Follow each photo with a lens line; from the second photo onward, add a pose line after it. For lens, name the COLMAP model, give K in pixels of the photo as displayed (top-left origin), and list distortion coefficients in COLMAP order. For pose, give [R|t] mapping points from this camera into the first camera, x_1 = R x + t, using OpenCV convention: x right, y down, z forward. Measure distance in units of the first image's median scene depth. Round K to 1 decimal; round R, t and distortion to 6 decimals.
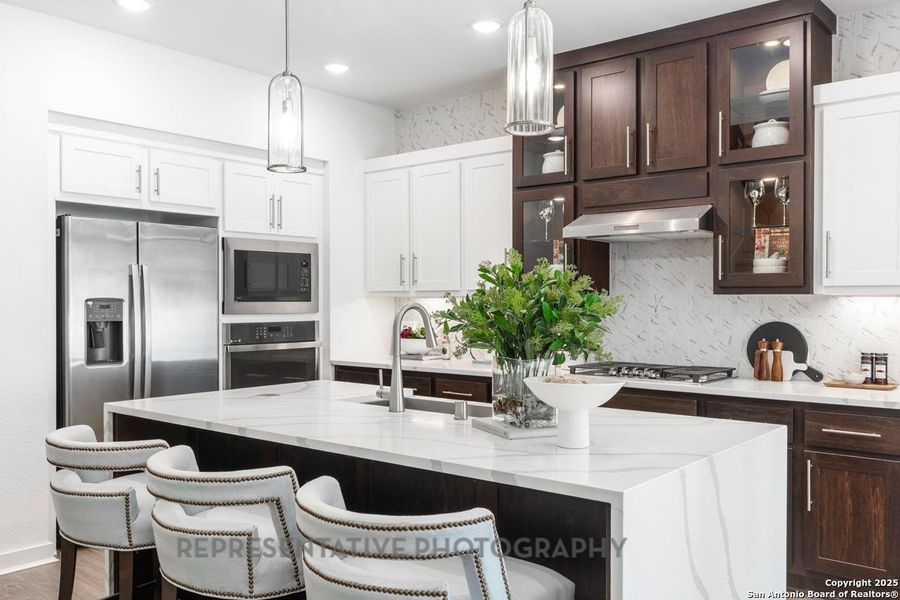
lens RADIAL K [[794.2, 0, 428.2], [0, 794.2, 302.9], [0, 0, 1]] dist [0.012054, 0.008251]
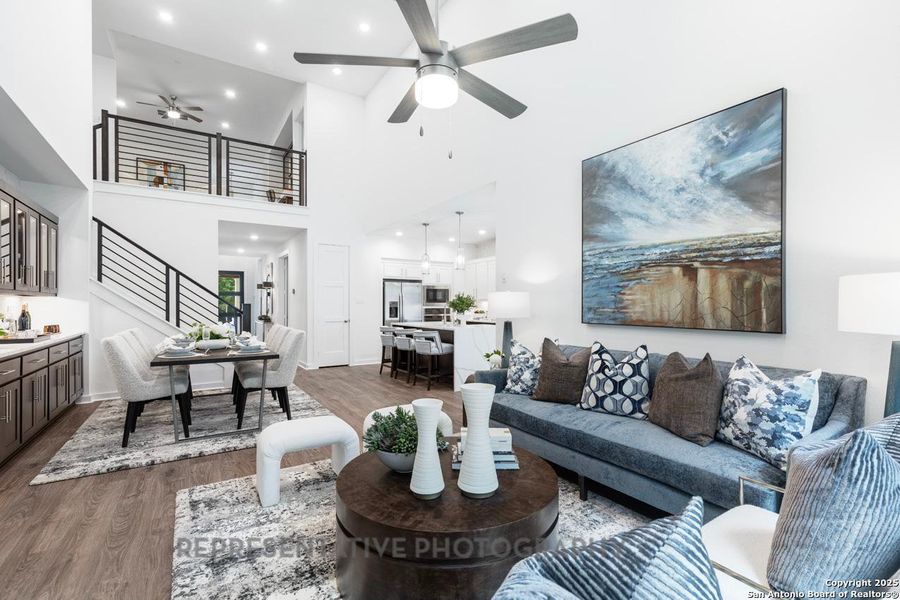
lens RADIAL K [[407.1, 0, 446.5], [0, 407.1, 300.8], [0, 0, 1]] dist [0.008066, -0.000099]
pose [[0.954515, -0.004335, -0.298132, 0.461152], [0.000528, 0.999917, -0.012849, 0.016764], [0.298163, 0.012108, 0.954438, -0.888985]]
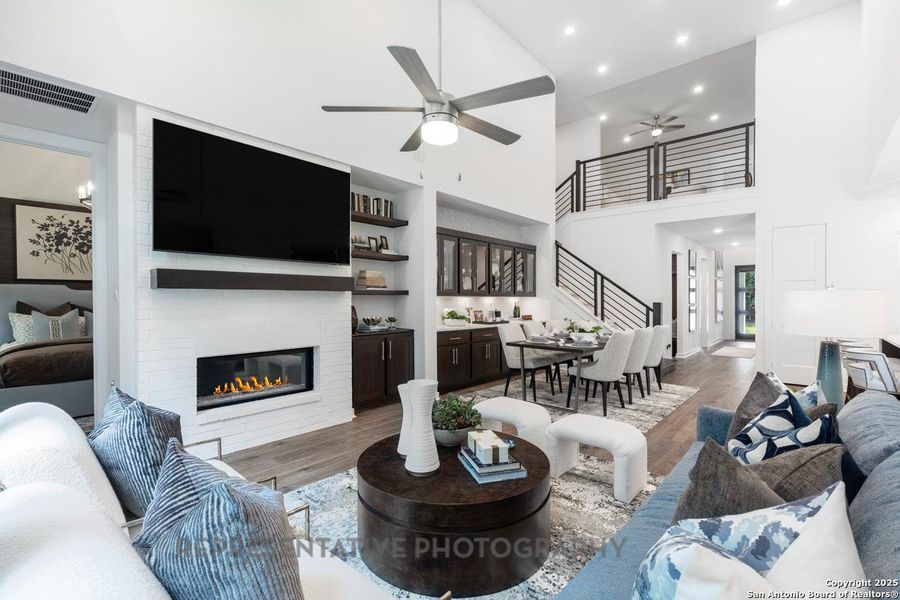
lens RADIAL K [[397.7, 0, 446.4], [0, 397.7, 299.1], [0, 0, 1]] dist [0.001249, -0.000050]
pose [[-0.028271, 0.002784, -0.999596, 0.833893], [-0.007211, 0.999970, 0.002989, -0.003150], [0.999574, 0.007293, -0.028250, -0.449798]]
